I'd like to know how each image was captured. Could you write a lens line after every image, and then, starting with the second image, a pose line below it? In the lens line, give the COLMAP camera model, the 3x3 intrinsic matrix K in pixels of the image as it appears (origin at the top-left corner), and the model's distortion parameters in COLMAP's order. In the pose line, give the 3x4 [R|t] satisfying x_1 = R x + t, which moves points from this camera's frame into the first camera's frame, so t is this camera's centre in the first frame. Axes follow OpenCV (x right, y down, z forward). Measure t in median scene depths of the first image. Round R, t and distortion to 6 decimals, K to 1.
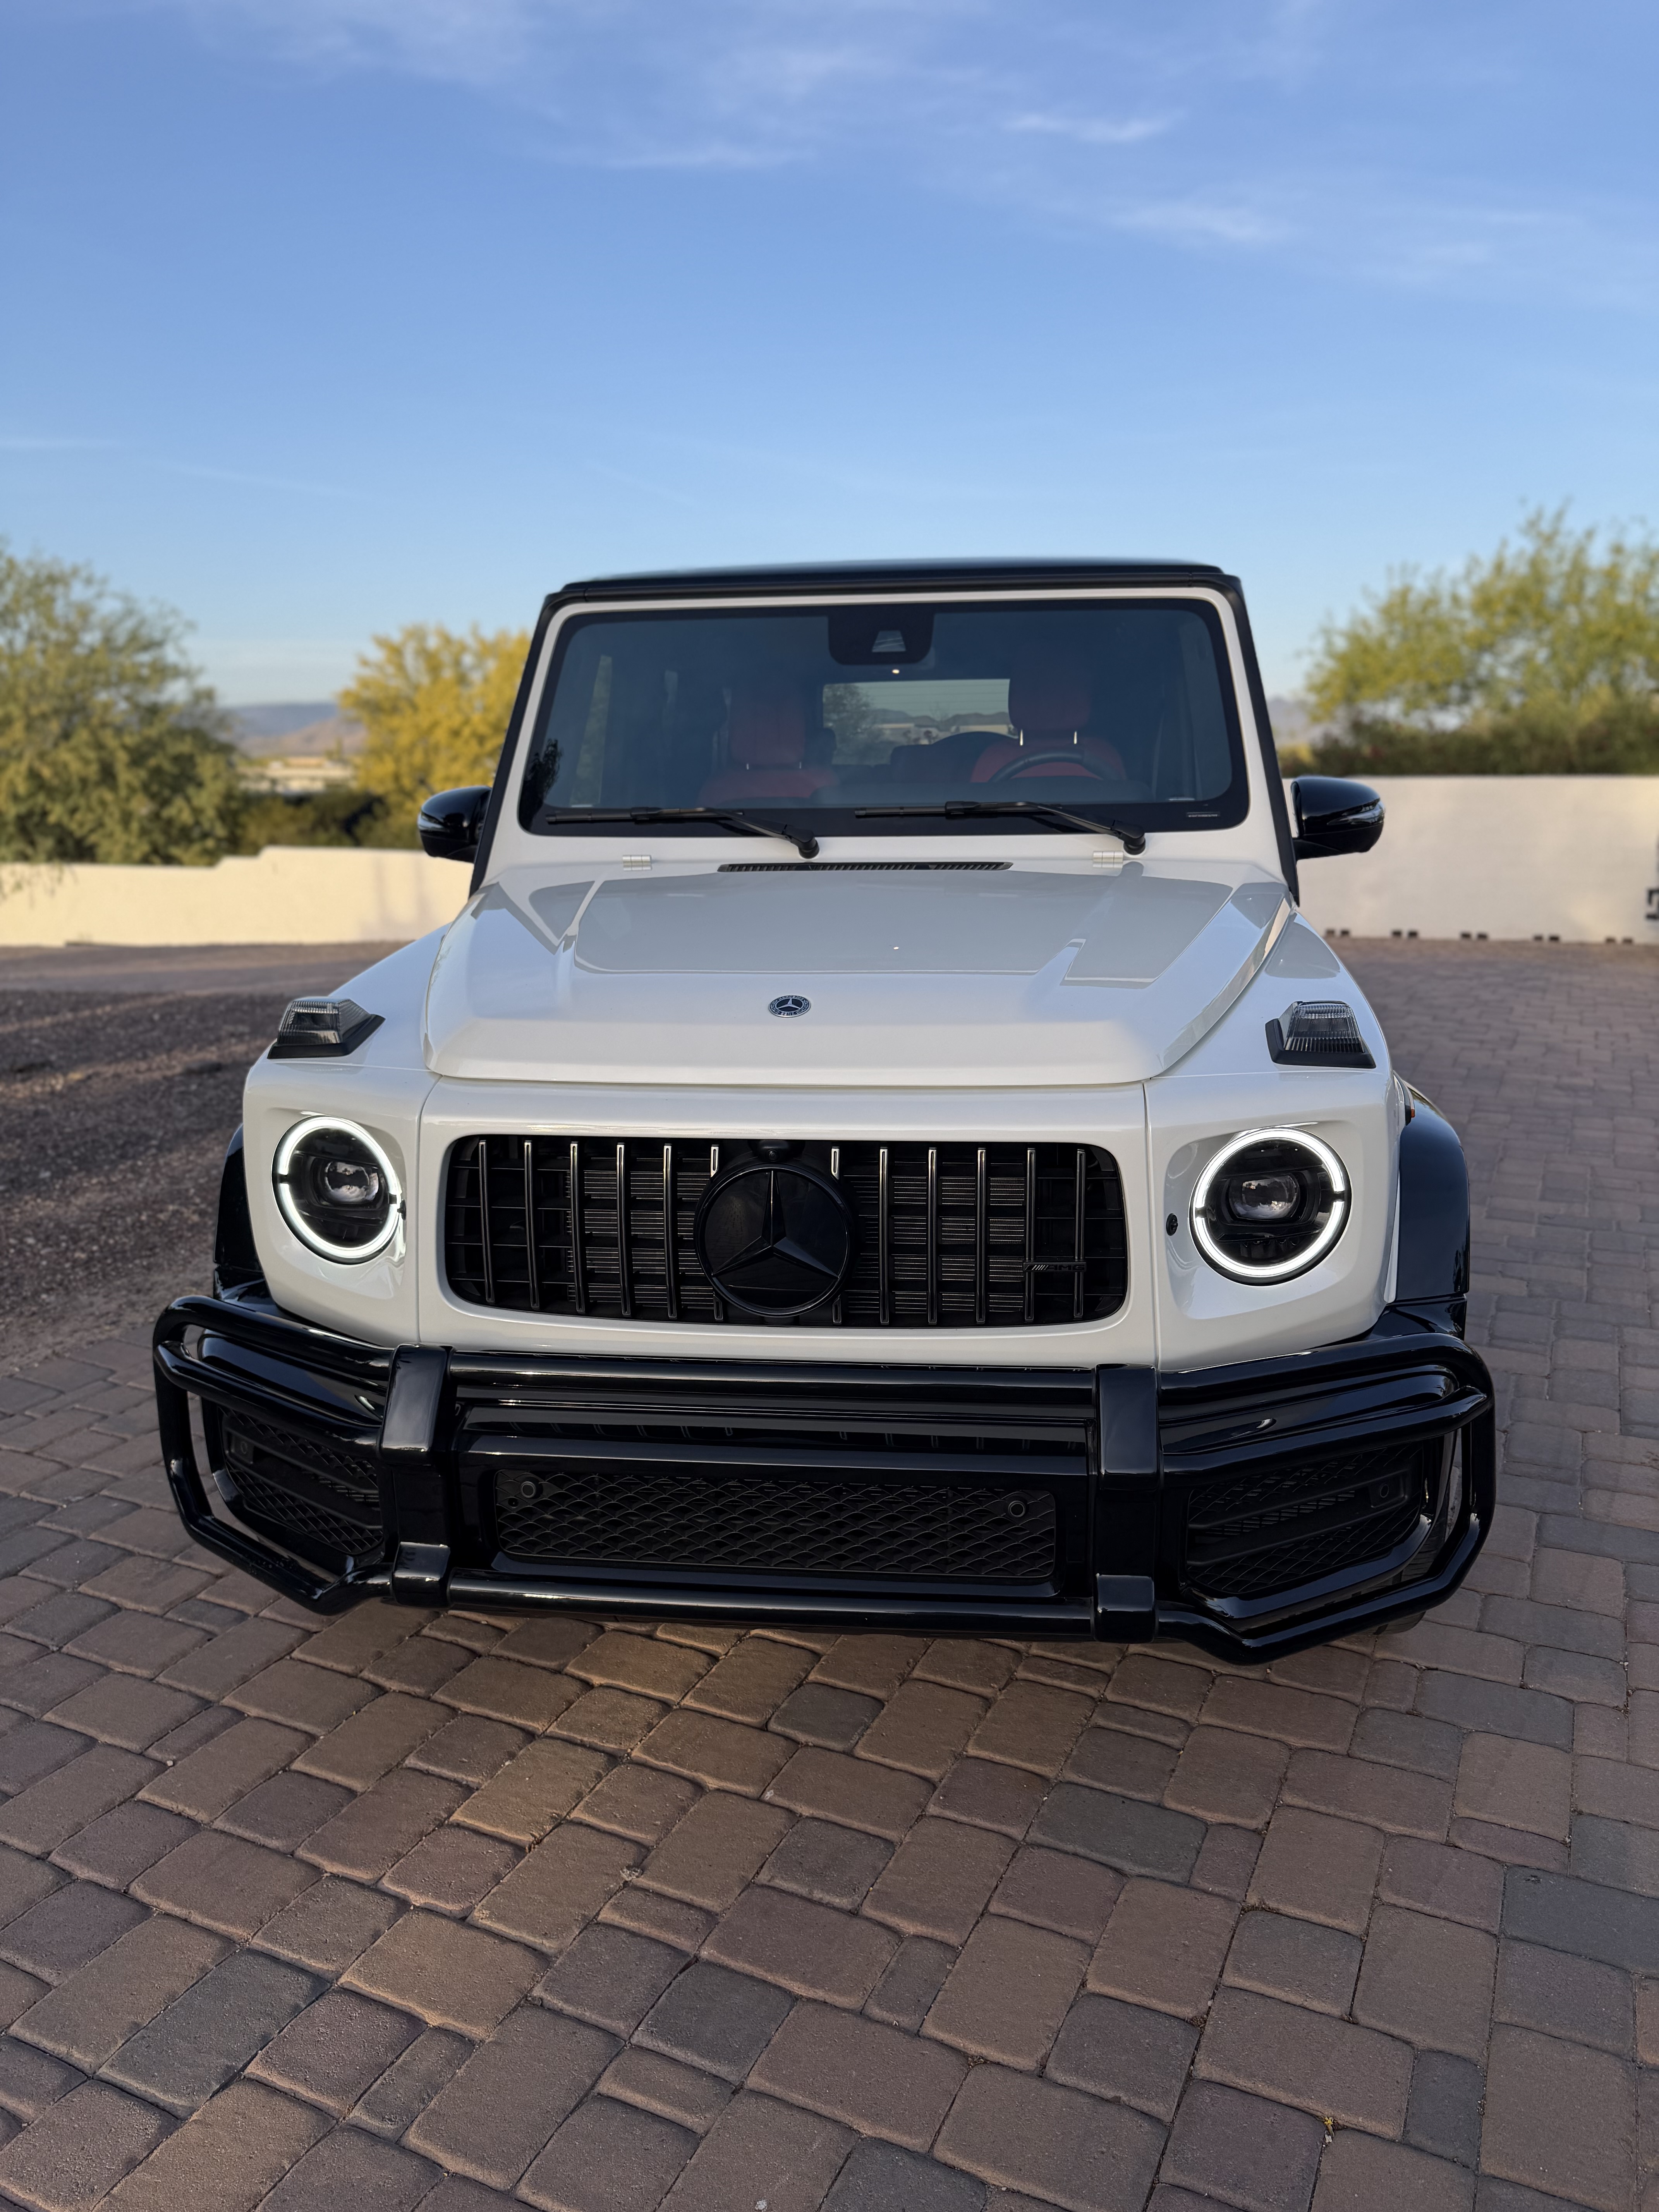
lens RADIAL K [[1557.8, 0, 837.7], [0, 1557.8, 1107.7], [0, 0, 1]] dist [0.010754, -0.007784]
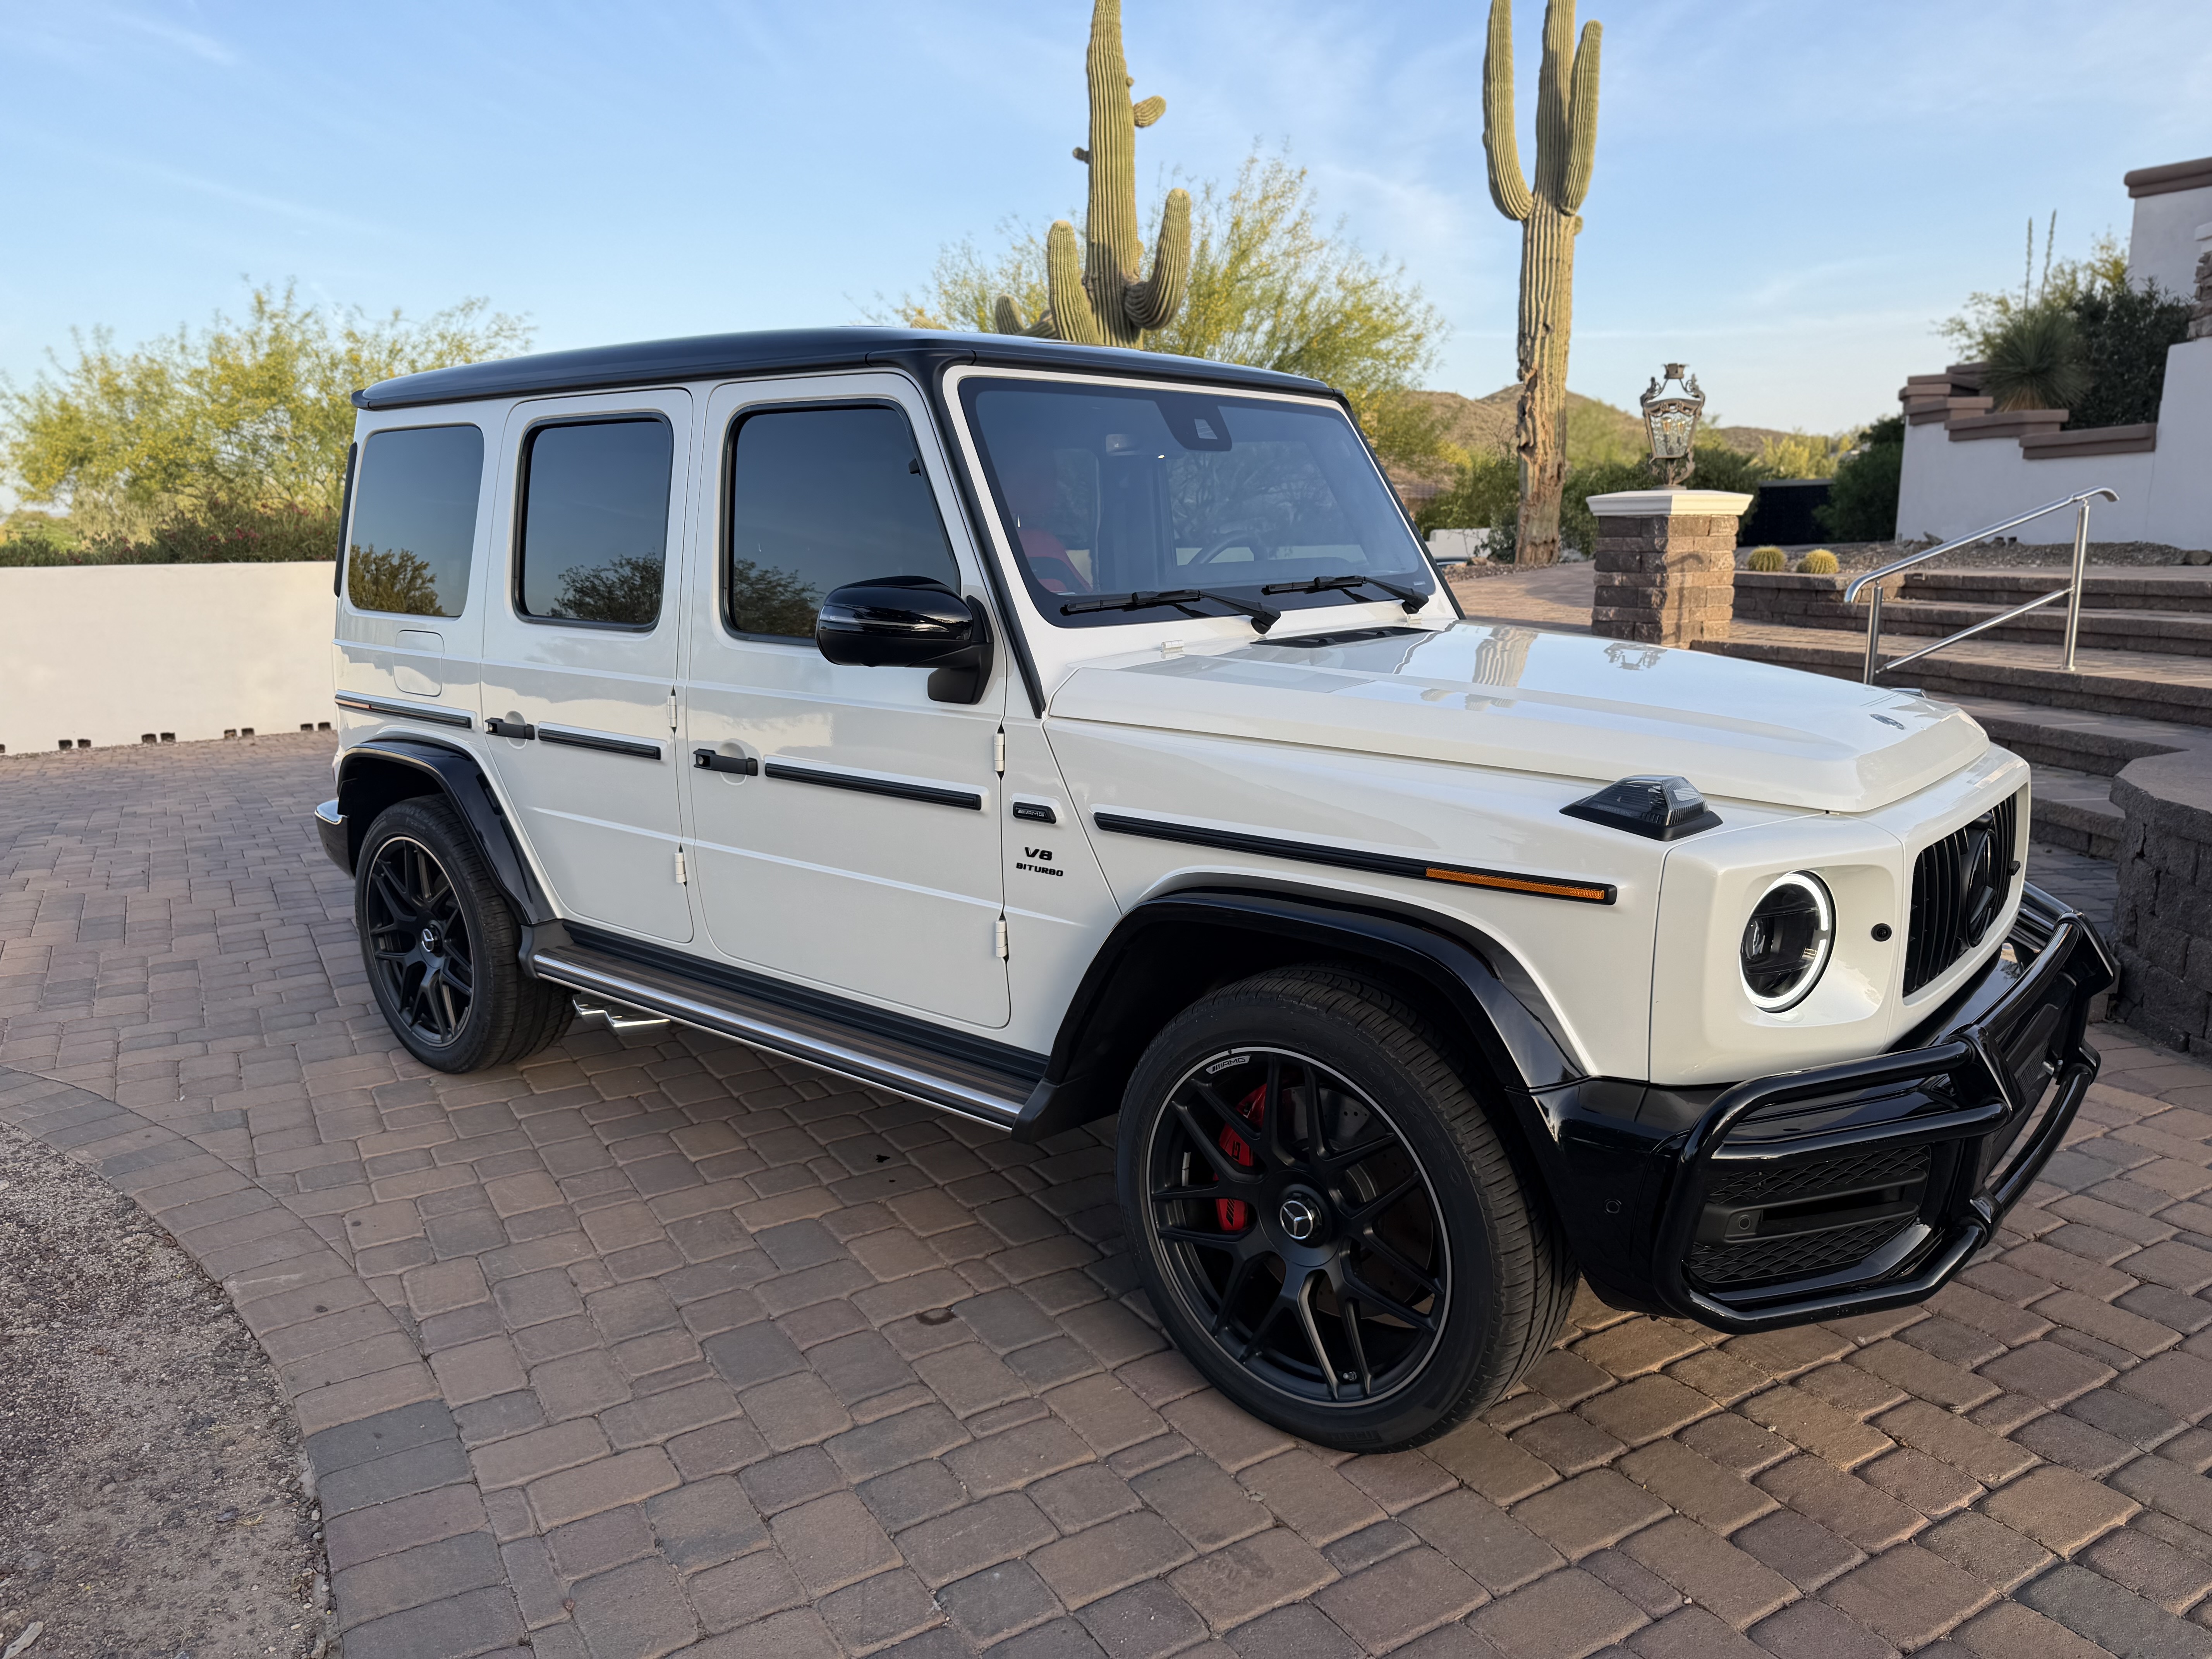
lens RADIAL K [[1557.8, 0, 1110.1], [0, 1557.8, 847.3], [0, 0, 1]] dist [0.010754, -0.007784]
pose [[0.559205, -0.171936, 0.811004, -1.184323], [0.193325, 0.978332, 0.074109, -0.146695], [-0.806173, 0.115345, 0.580327, 0.617230]]
